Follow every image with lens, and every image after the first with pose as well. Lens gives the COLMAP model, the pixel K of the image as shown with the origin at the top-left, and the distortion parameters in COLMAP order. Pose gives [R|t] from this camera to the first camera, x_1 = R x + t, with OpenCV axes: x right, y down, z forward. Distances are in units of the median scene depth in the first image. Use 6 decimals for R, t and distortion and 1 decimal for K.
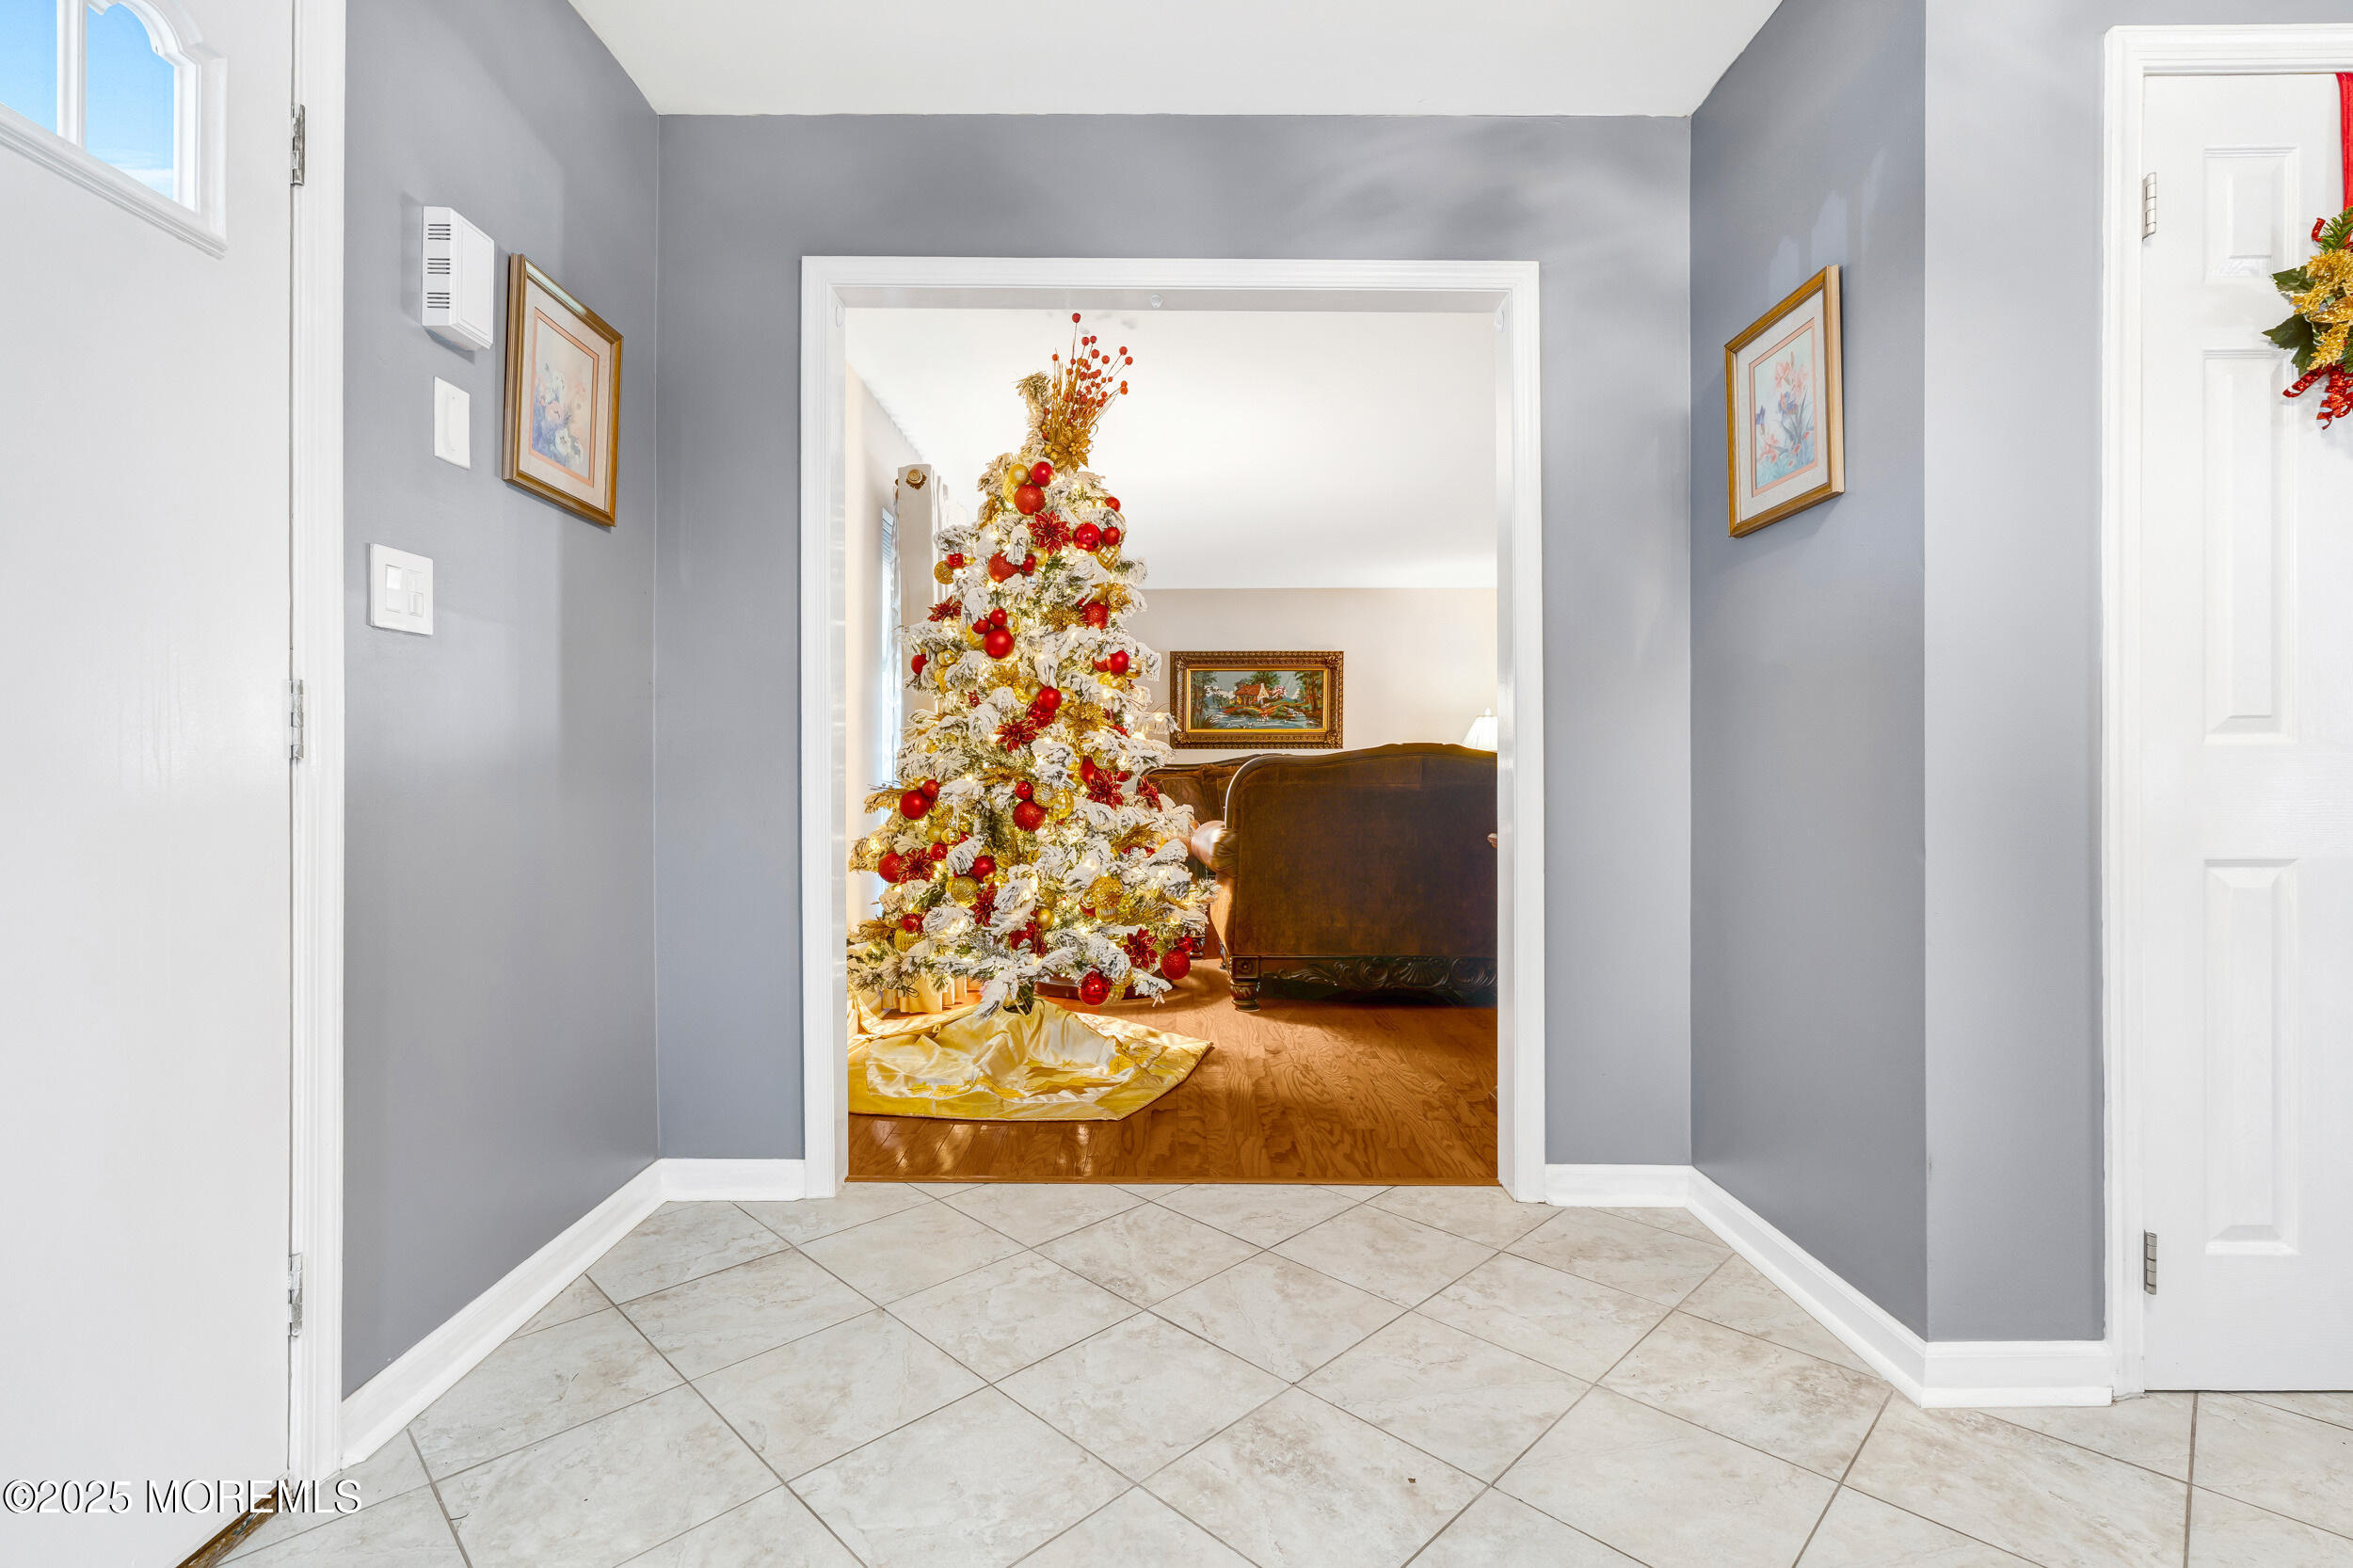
lens RADIAL K [[1066.7, 0, 1170.0], [0, 1066.7, 772.8], [0, 0, 1]] dist [-0.002777, -0.000125]
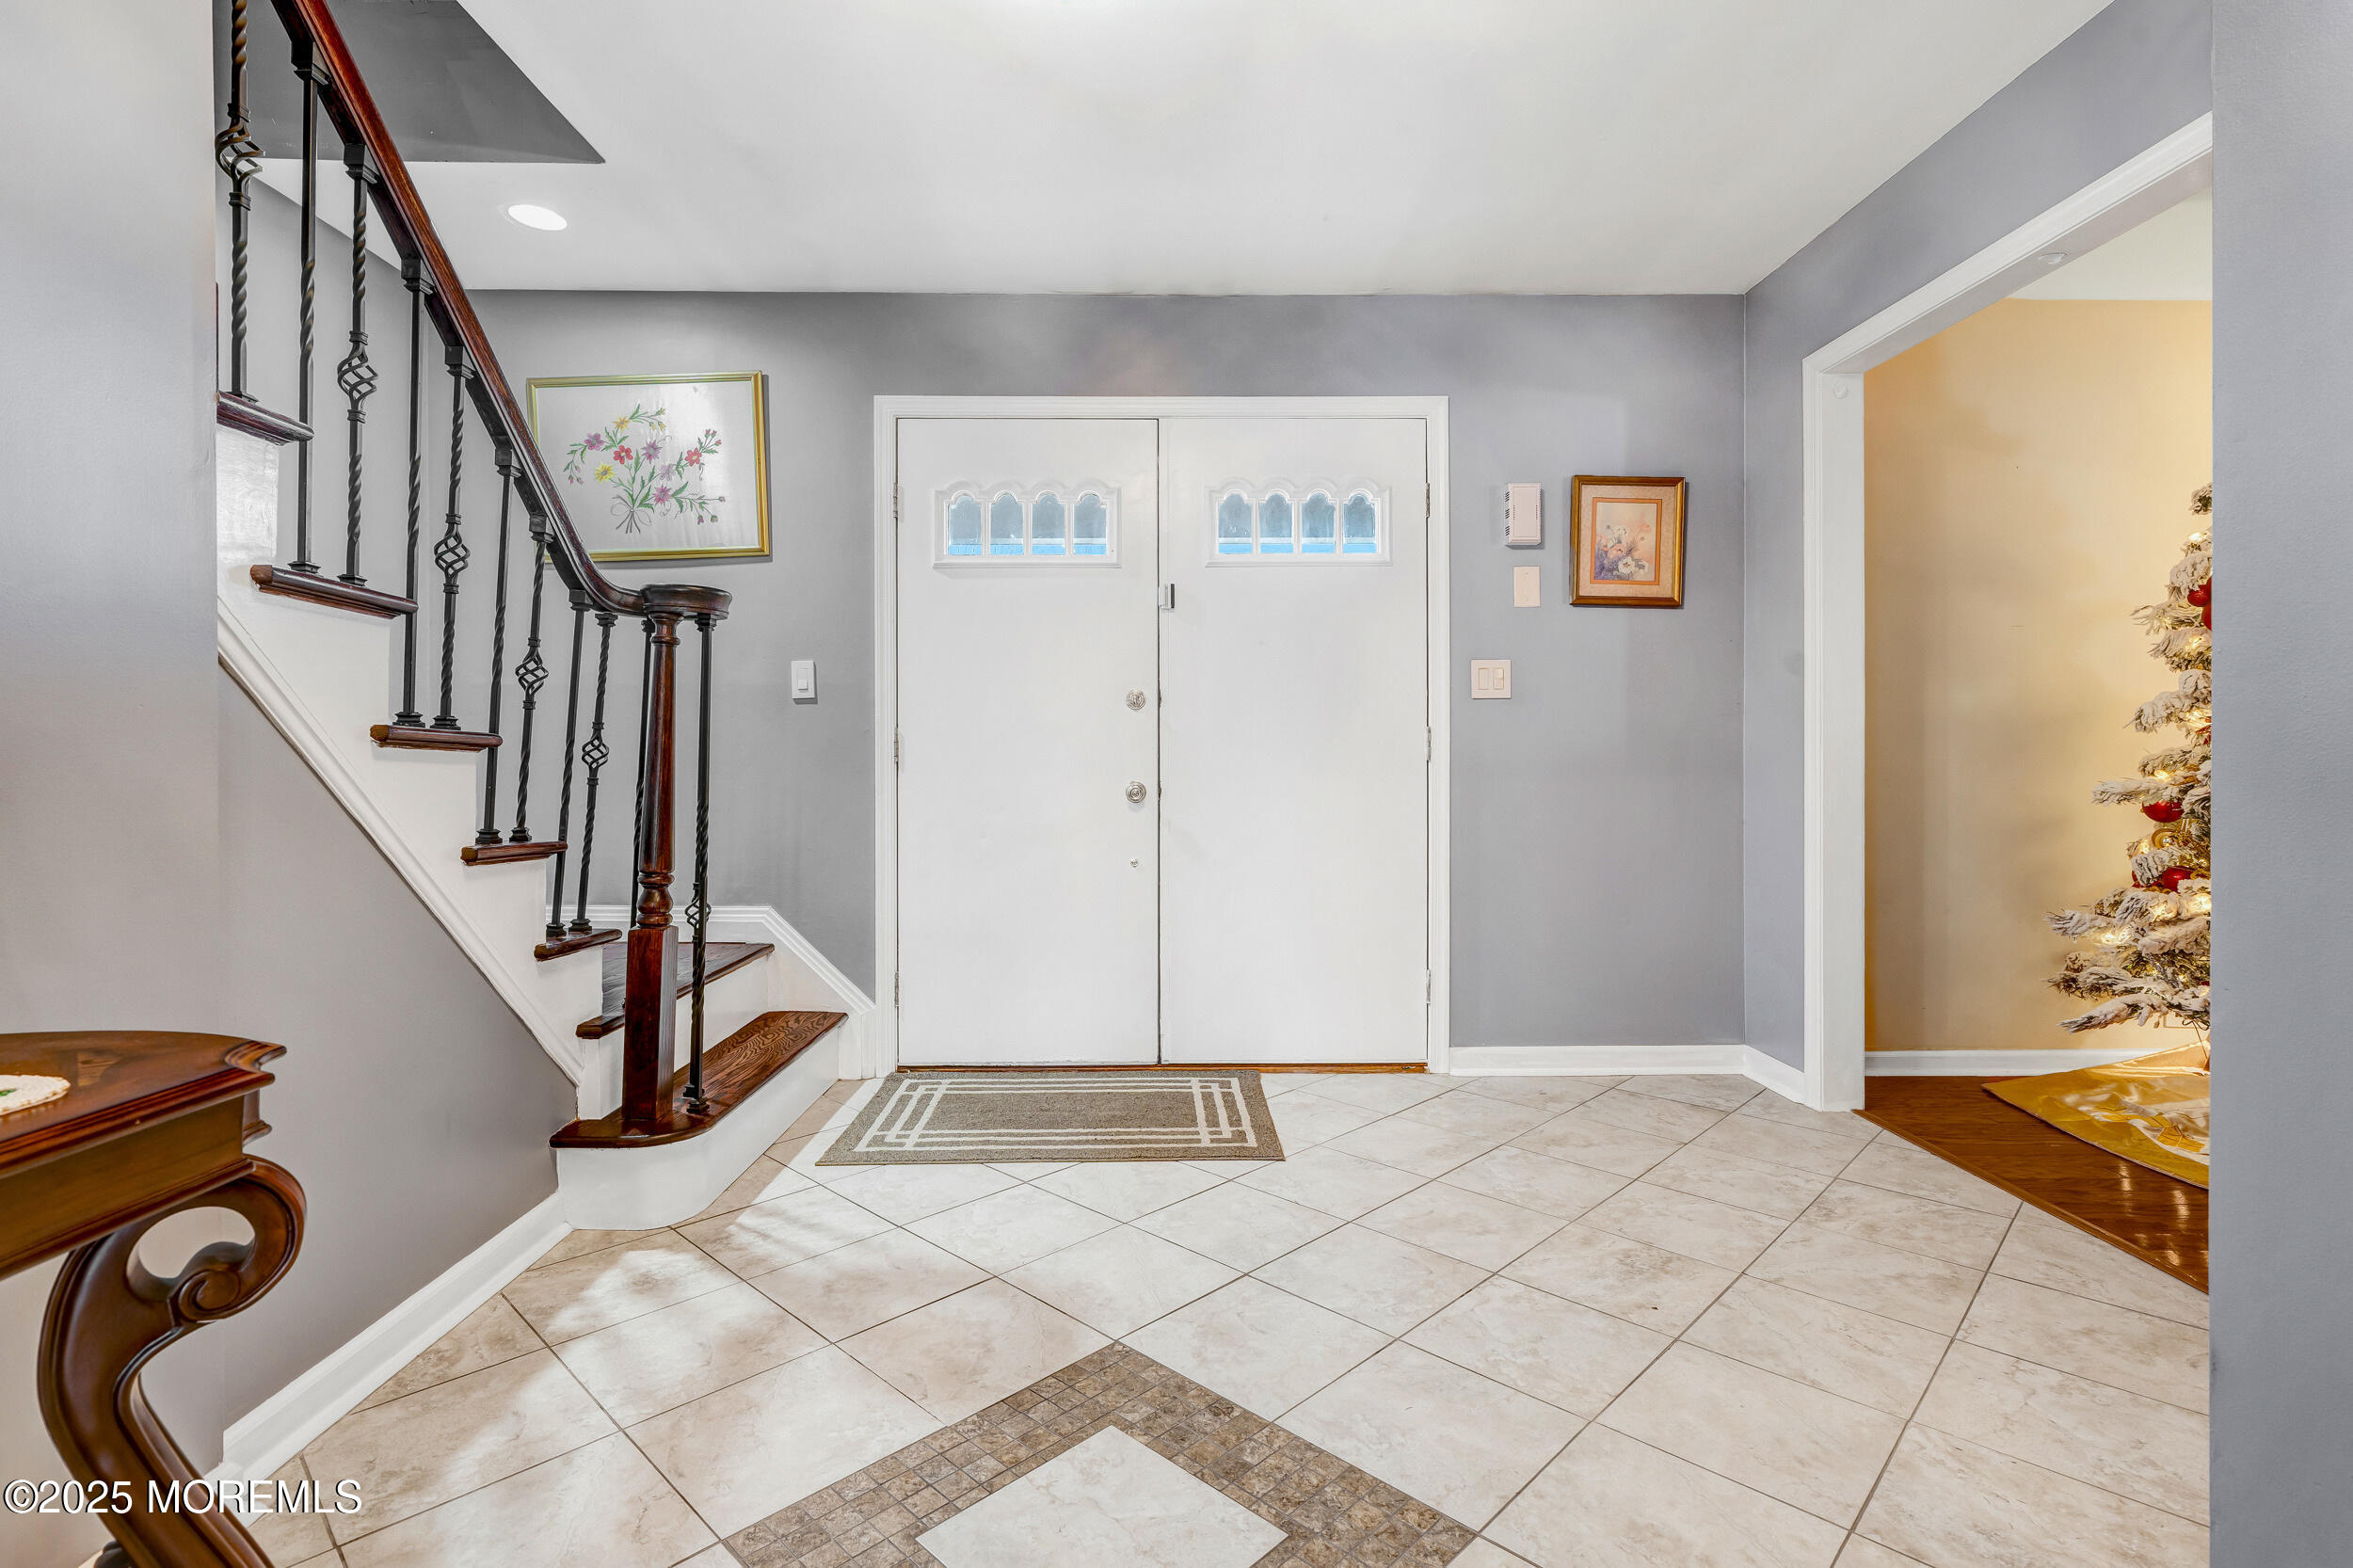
lens RADIAL K [[1088.1, 0, 1176.5], [0, 1088.1, 784.0], [0, 0, 1]] dist [-0.001882, -0.000197]
pose [[0.021164, 0.018832, -0.999599, 1.348814], [-0.004713, 0.999813, 0.018736, -0.002461], [0.999765, 0.004315, 0.021249, 0.332834]]
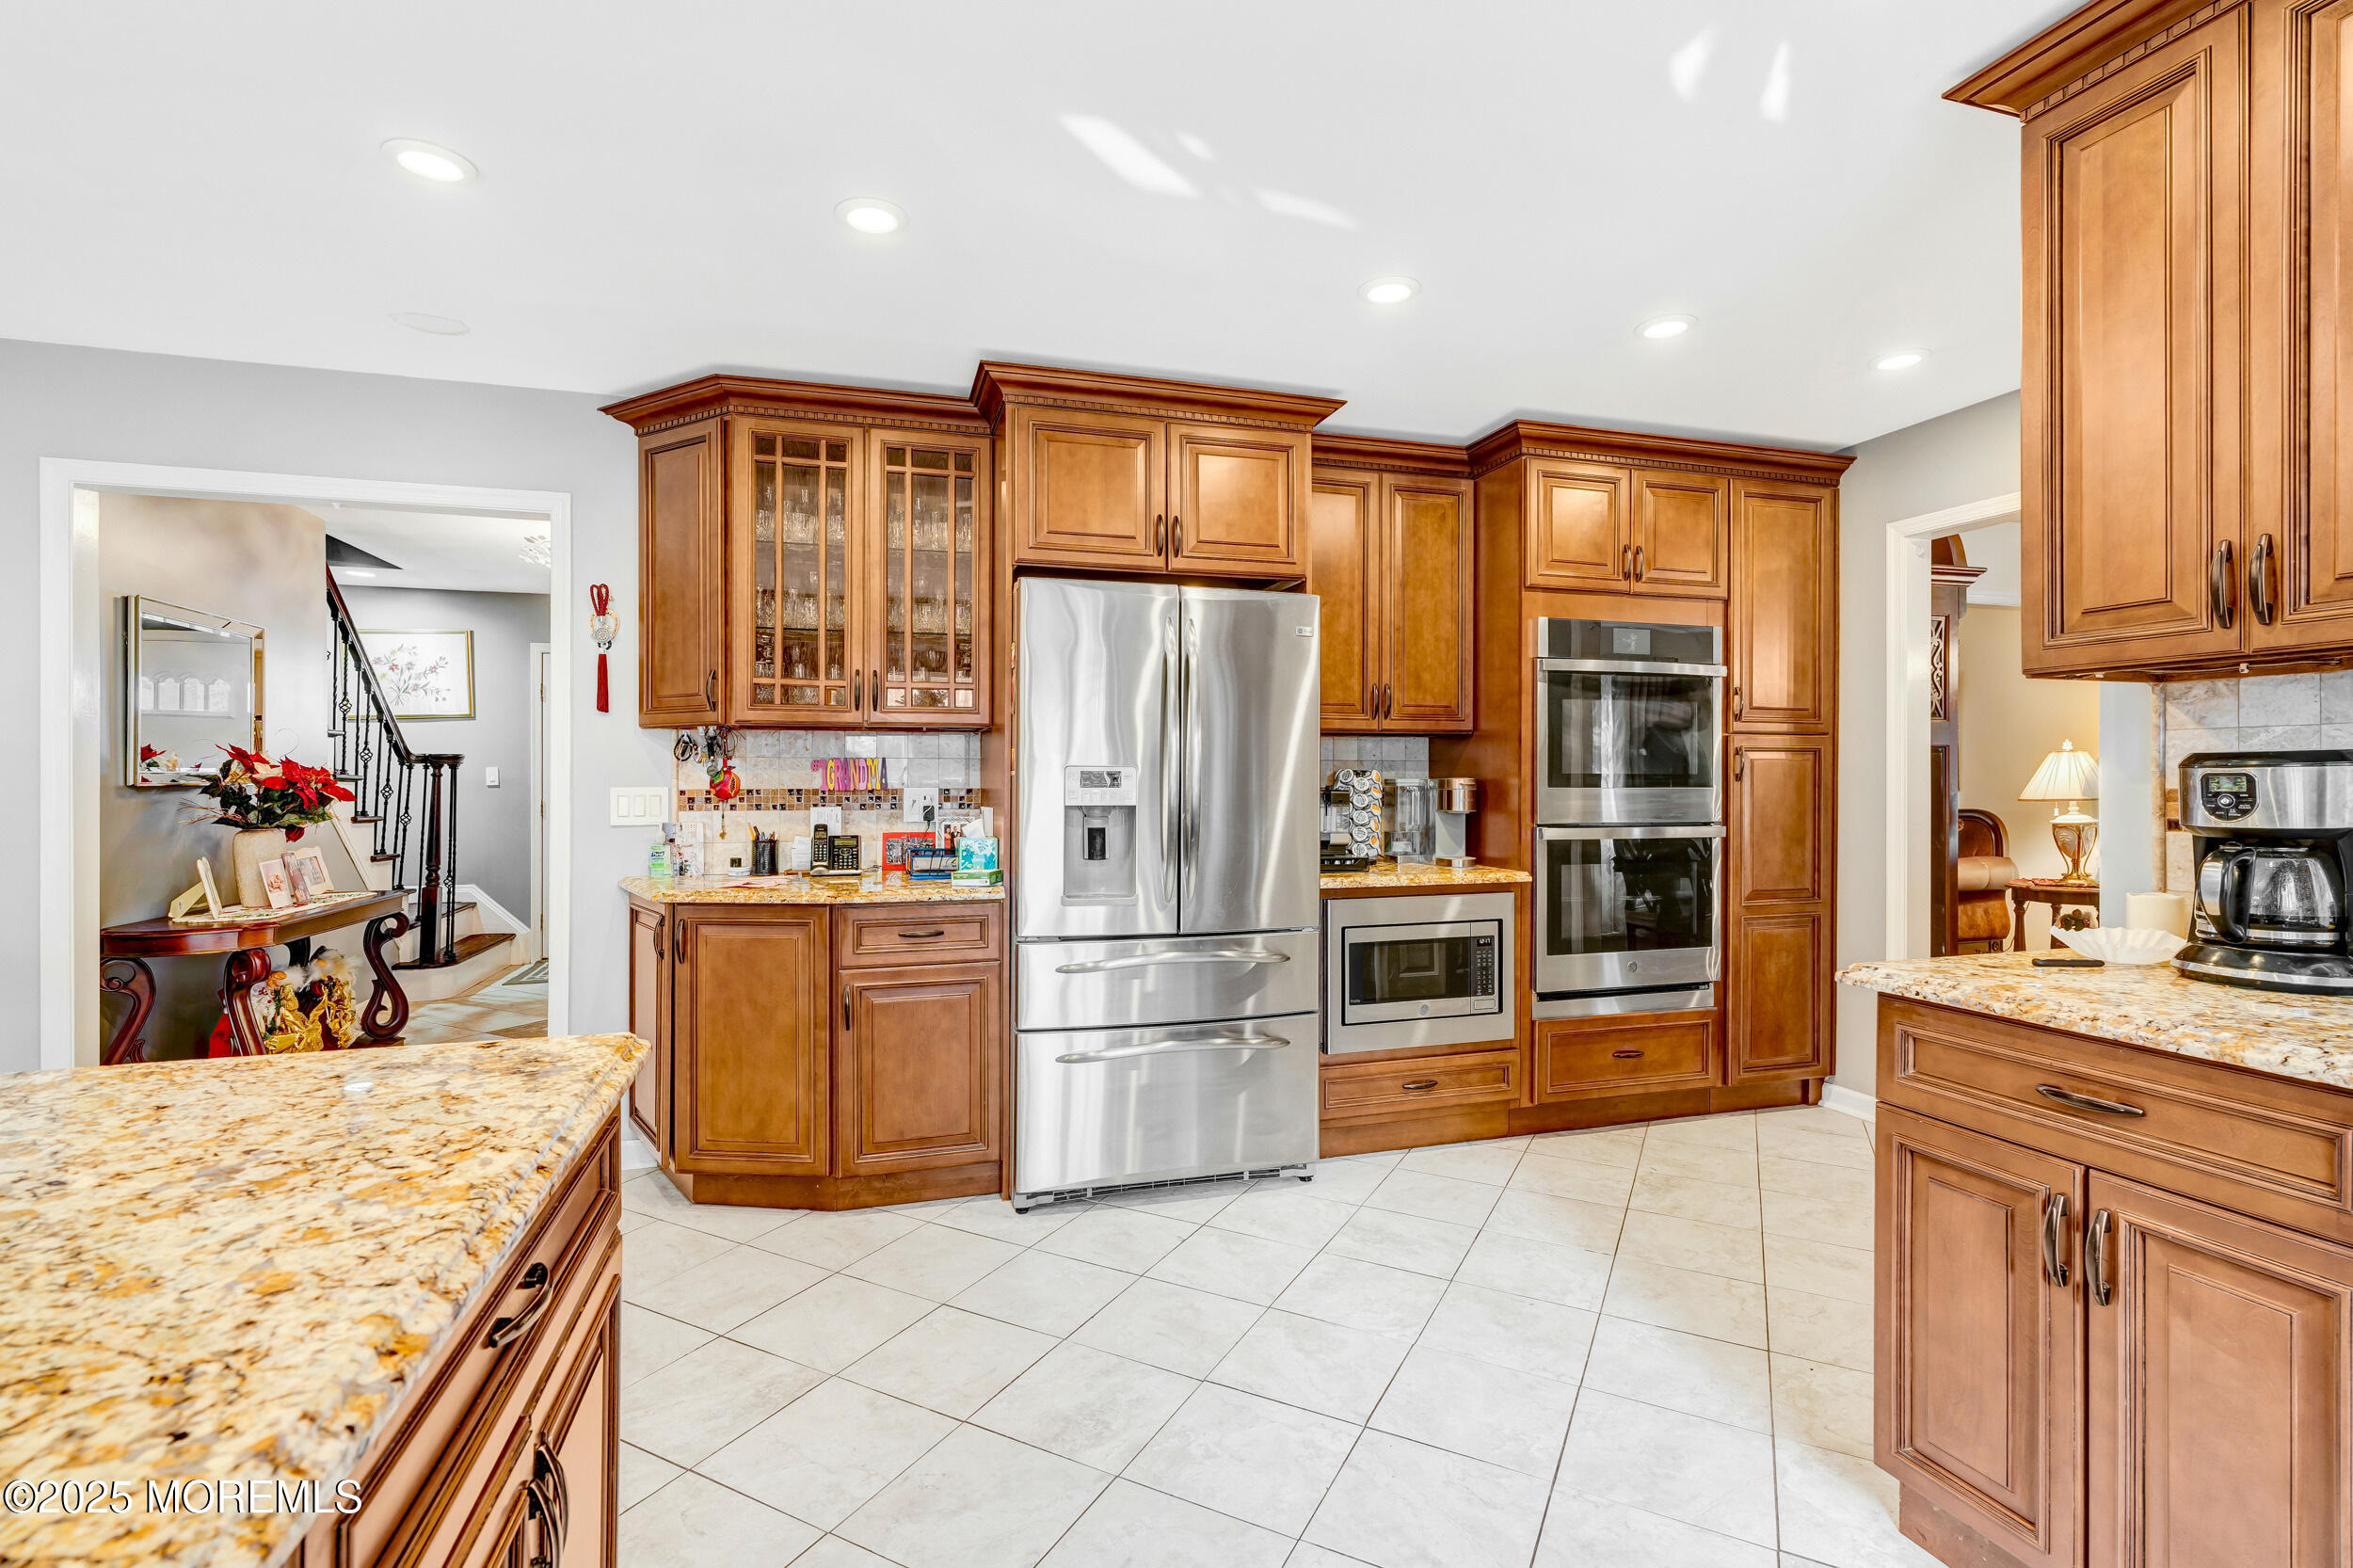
lens RADIAL K [[1066.7, 0, 1170.0], [0, 1066.7, 772.8], [0, 0, 1]] dist [-0.002777, -0.000125]
pose [[0.282544, -0.001853, -0.959252, 4.118221], [-0.006210, 0.999974, -0.003761, -0.178772], [0.959234, 0.007020, 0.282525, 1.063057]]
